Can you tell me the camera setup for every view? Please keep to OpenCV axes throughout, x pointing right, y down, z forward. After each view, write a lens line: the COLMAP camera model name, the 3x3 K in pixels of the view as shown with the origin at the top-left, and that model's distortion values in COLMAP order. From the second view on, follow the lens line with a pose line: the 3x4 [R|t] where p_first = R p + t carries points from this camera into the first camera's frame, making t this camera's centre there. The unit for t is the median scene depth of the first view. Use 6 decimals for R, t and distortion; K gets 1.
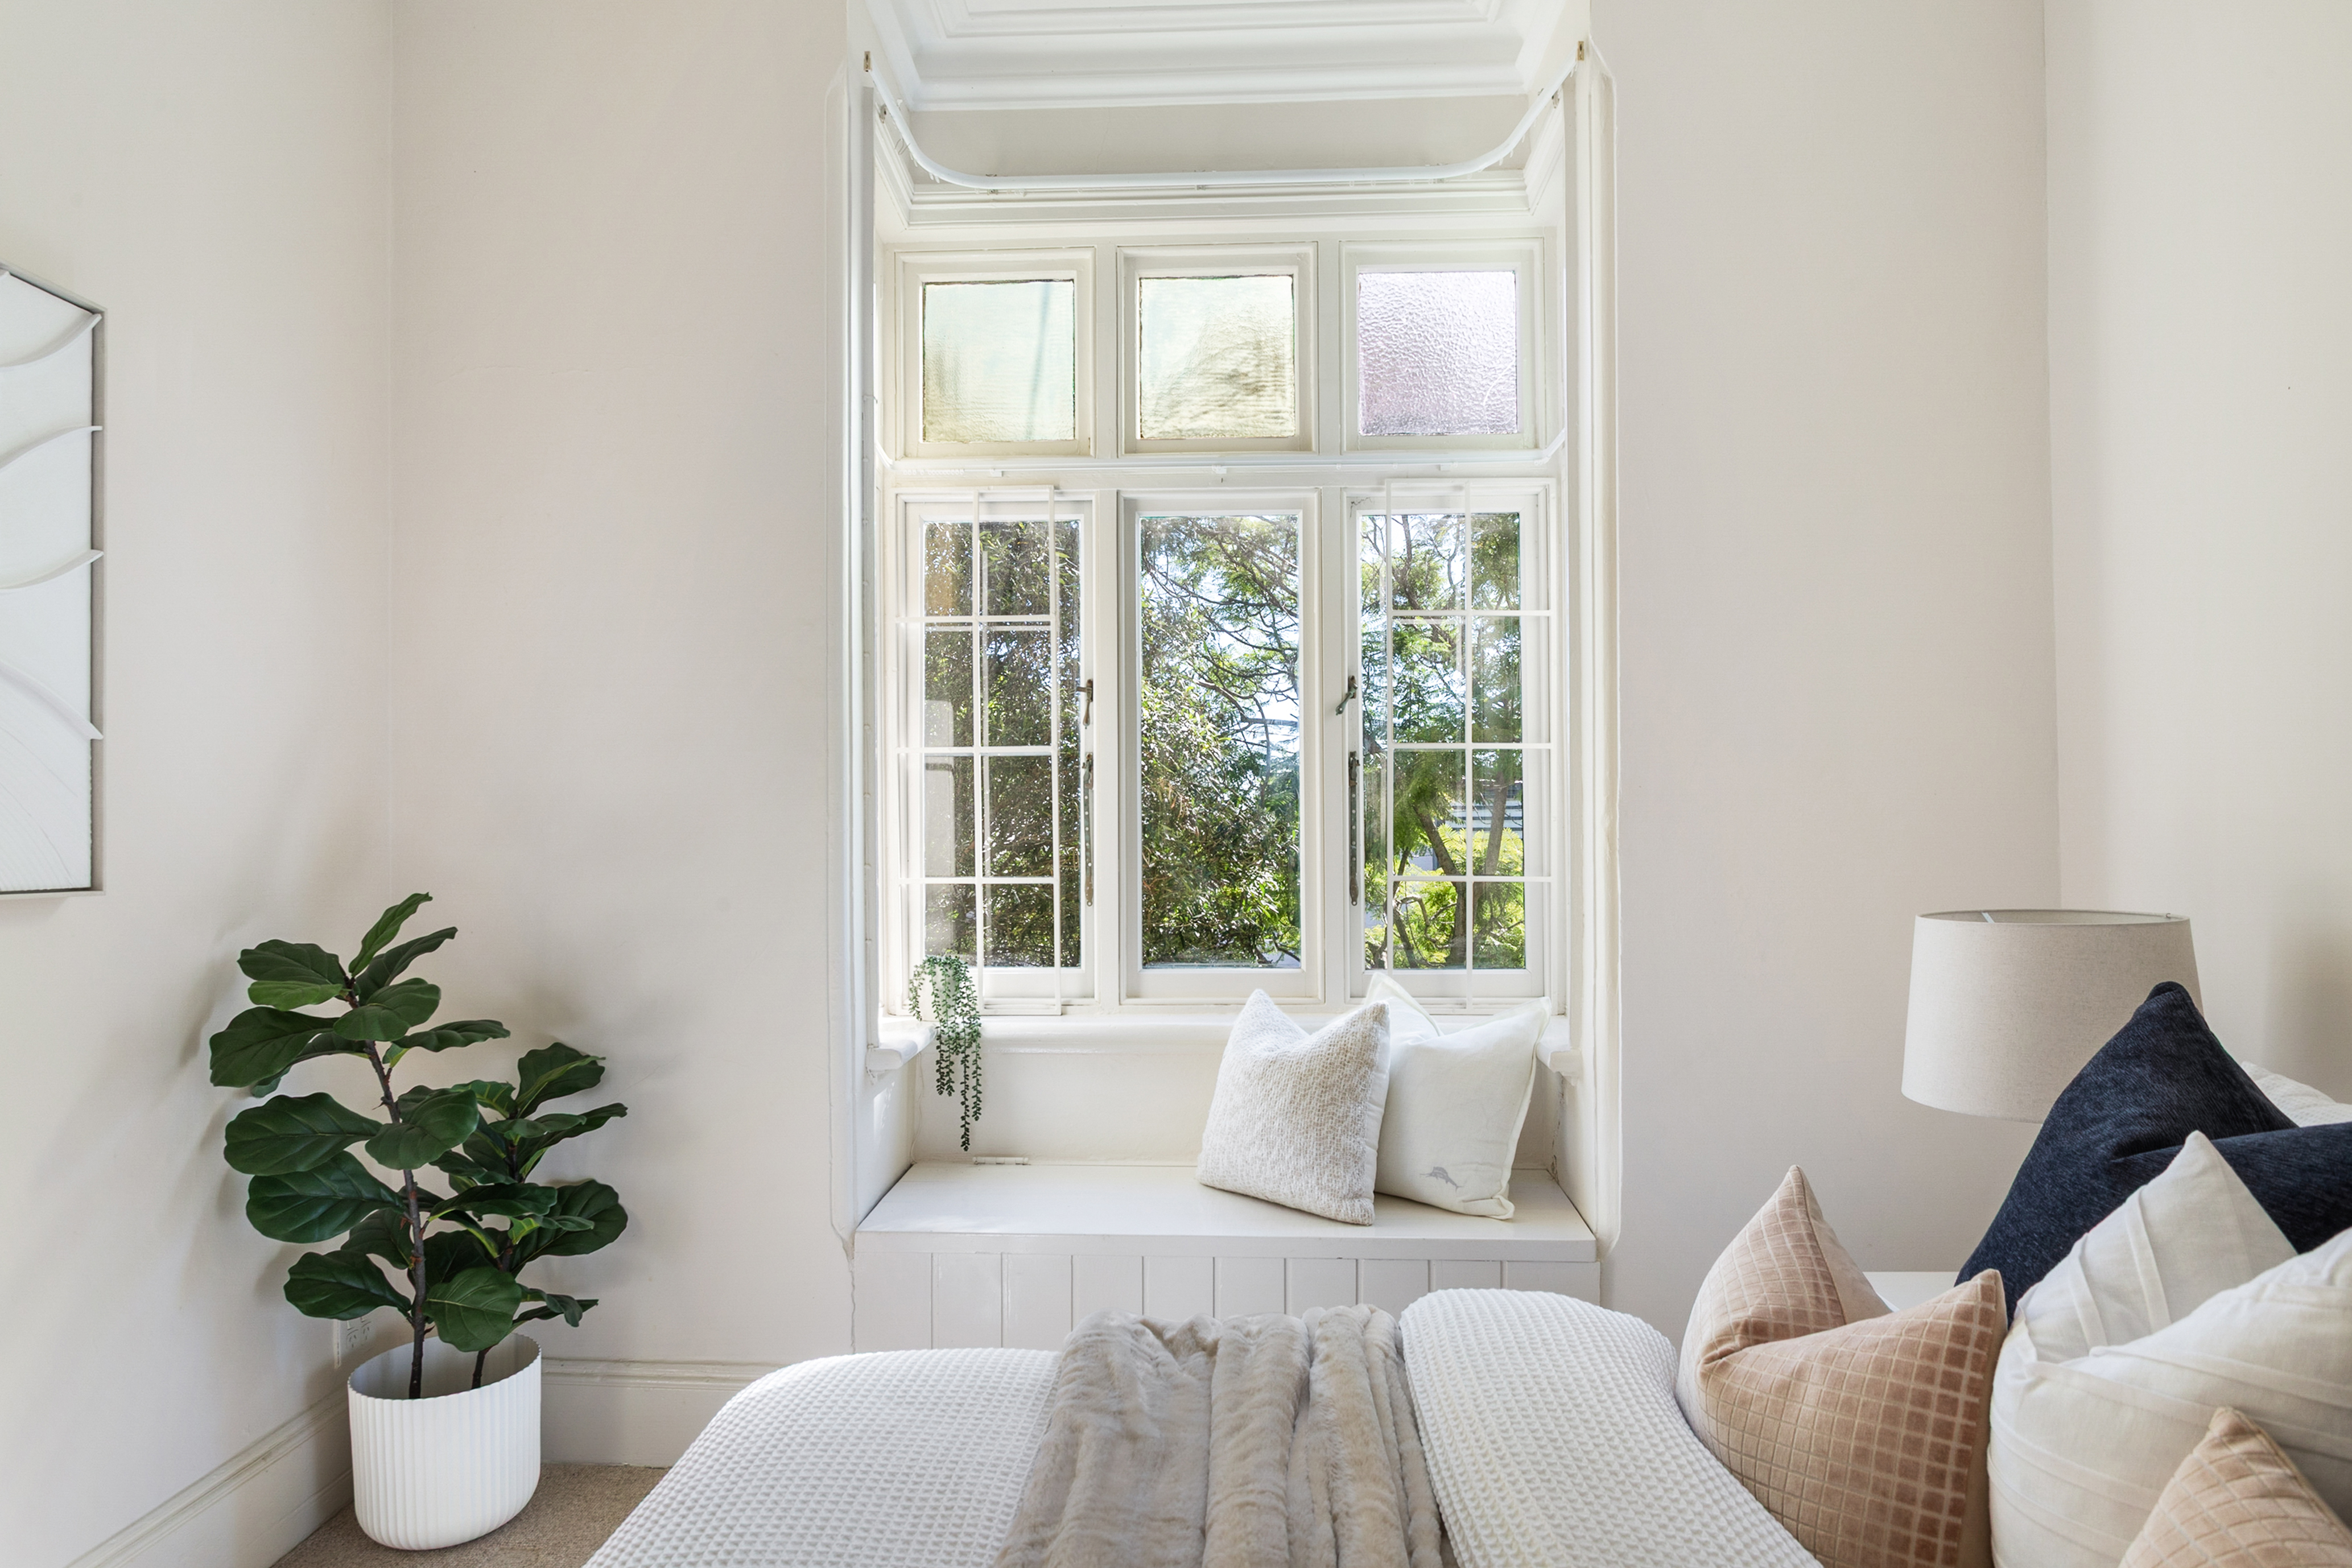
lens RADIAL K [[1414.0, 0, 1178.2], [0, 1414.0, 794.9], [0, 0, 1]] dist [-0.005712, -0.001274]
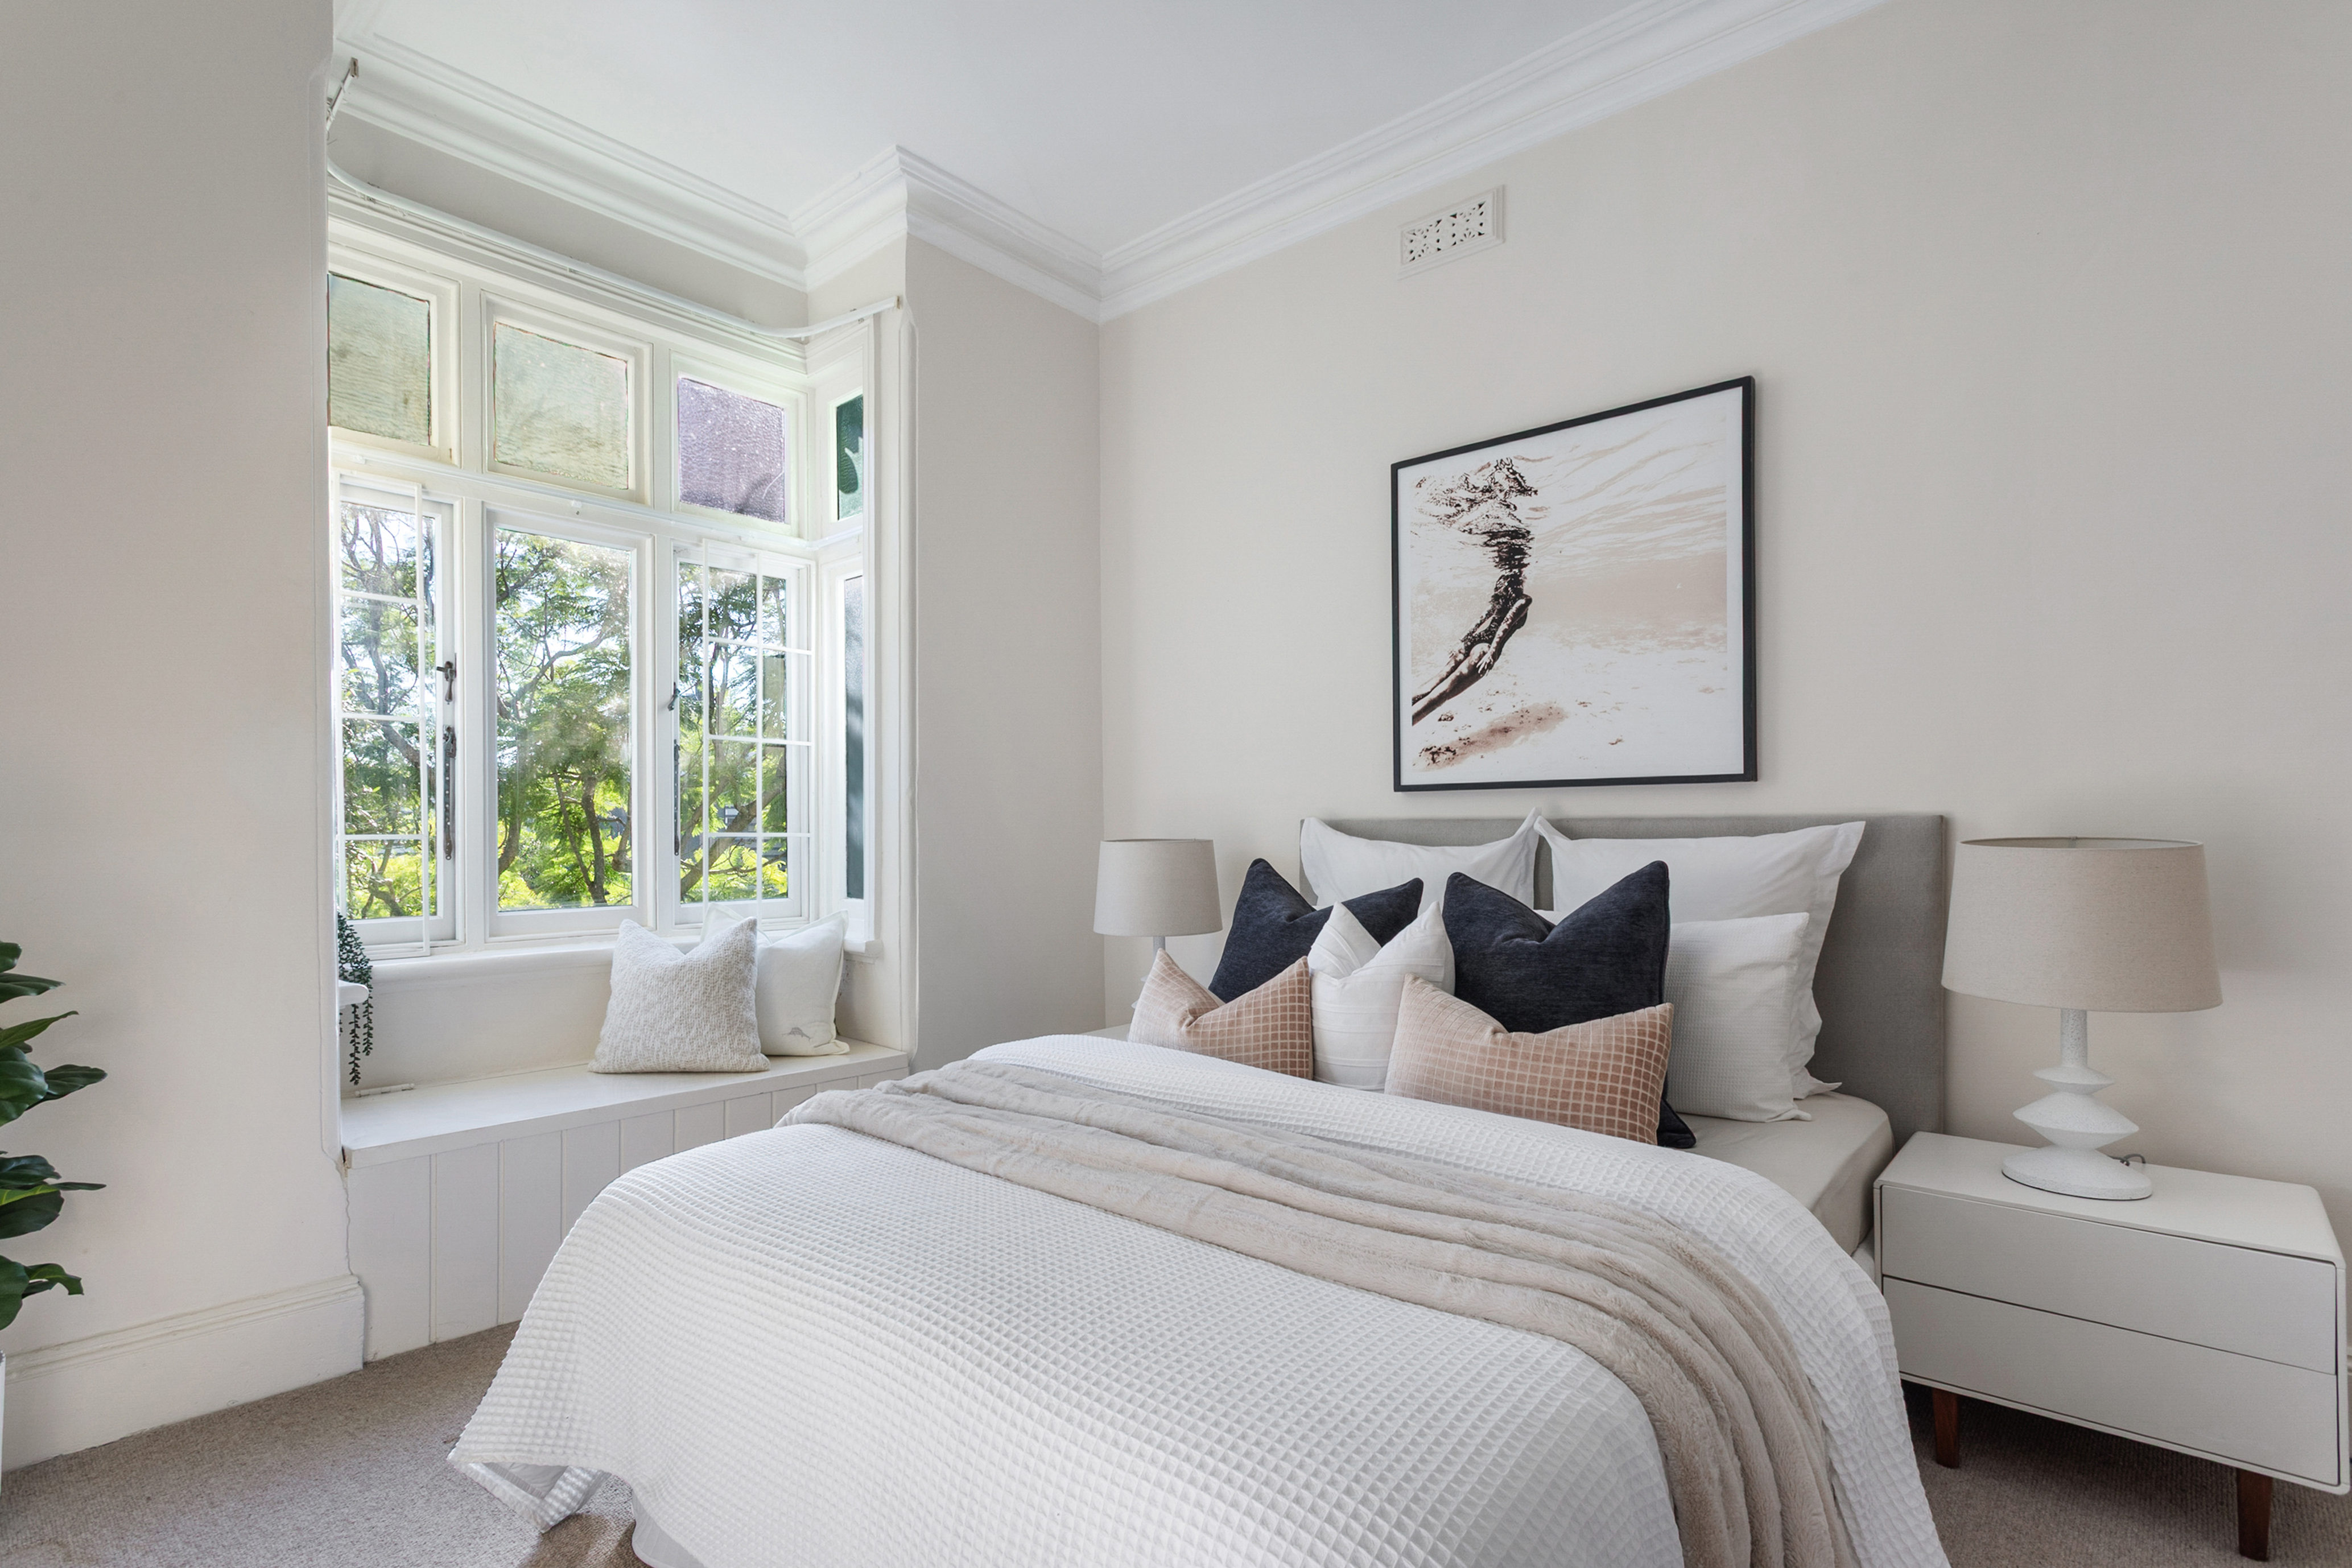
lens RADIAL K [[1150.0, 0, 1179.6], [0, 1150.0, 801.7], [0, 0, 1]] dist [0.000303, 0.000202]
pose [[0.617332, 0.021512, 0.786409, -0.456840], [-0.018621, 0.999746, -0.012730, 0.034836], [-0.786483, -0.006786, 0.617575, -0.036994]]
